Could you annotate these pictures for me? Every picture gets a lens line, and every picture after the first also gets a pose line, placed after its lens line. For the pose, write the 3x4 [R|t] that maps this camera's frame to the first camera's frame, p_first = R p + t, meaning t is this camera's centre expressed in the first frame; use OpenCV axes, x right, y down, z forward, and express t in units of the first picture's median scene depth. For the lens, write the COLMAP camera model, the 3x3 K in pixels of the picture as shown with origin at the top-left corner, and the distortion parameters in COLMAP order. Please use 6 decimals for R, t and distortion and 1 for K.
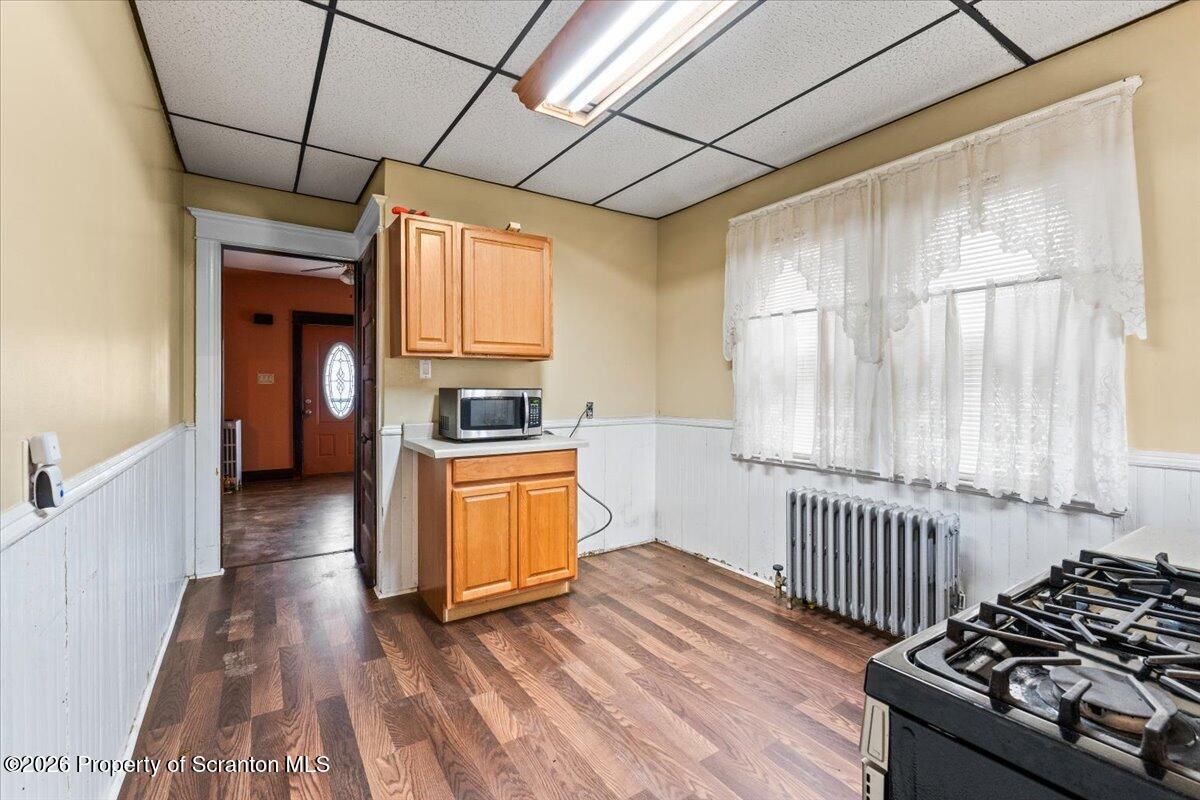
lens RADIAL K [[520.4, 0, 590.8], [0, 520.4, 392.7], [0, 0, 1]] dist [-0.002926, -0.000189]
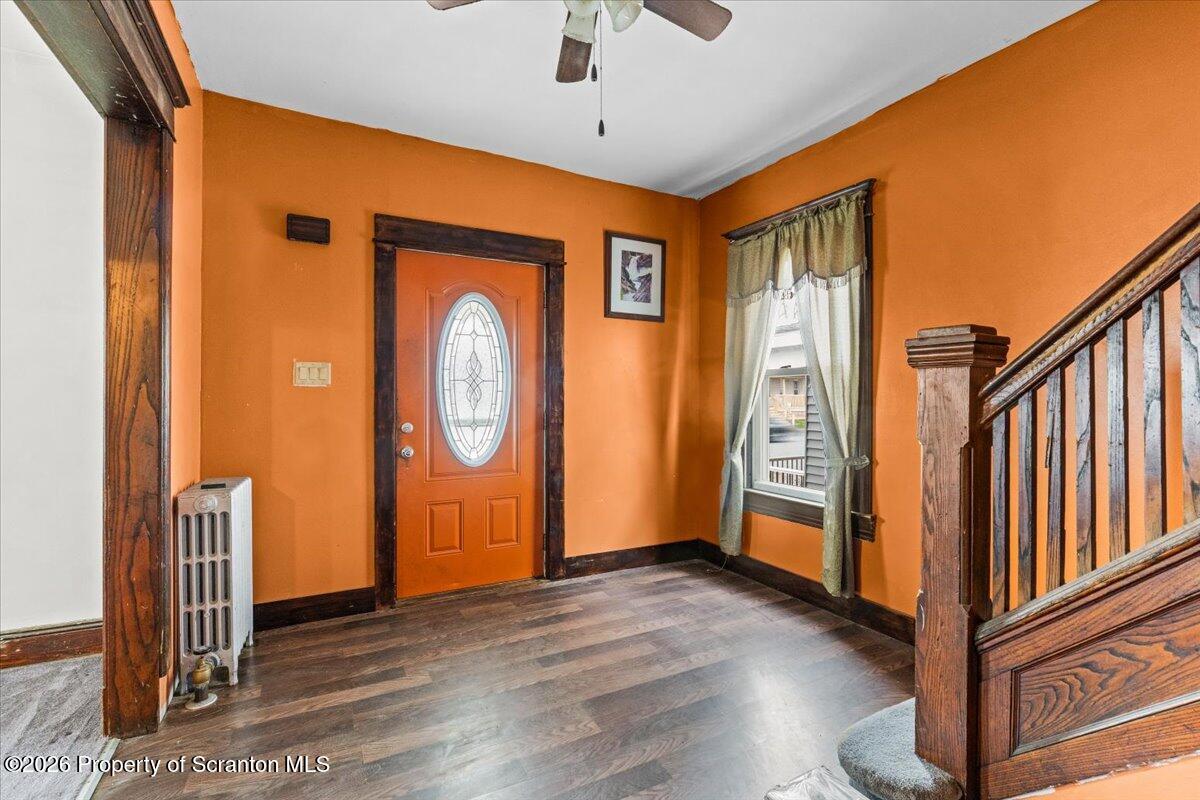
lens RADIAL K [[558.3, 0, 606.3], [0, 558.3, 396.8], [0, 0, 1]] dist [-0.002096, -0.001049]
pose [[0.996377, 0.000830, -0.085040, -0.347166], [-0.001267, 0.999986, -0.005082, -0.006709], [0.085035, 0.005172, 0.996365, 0.564810]]
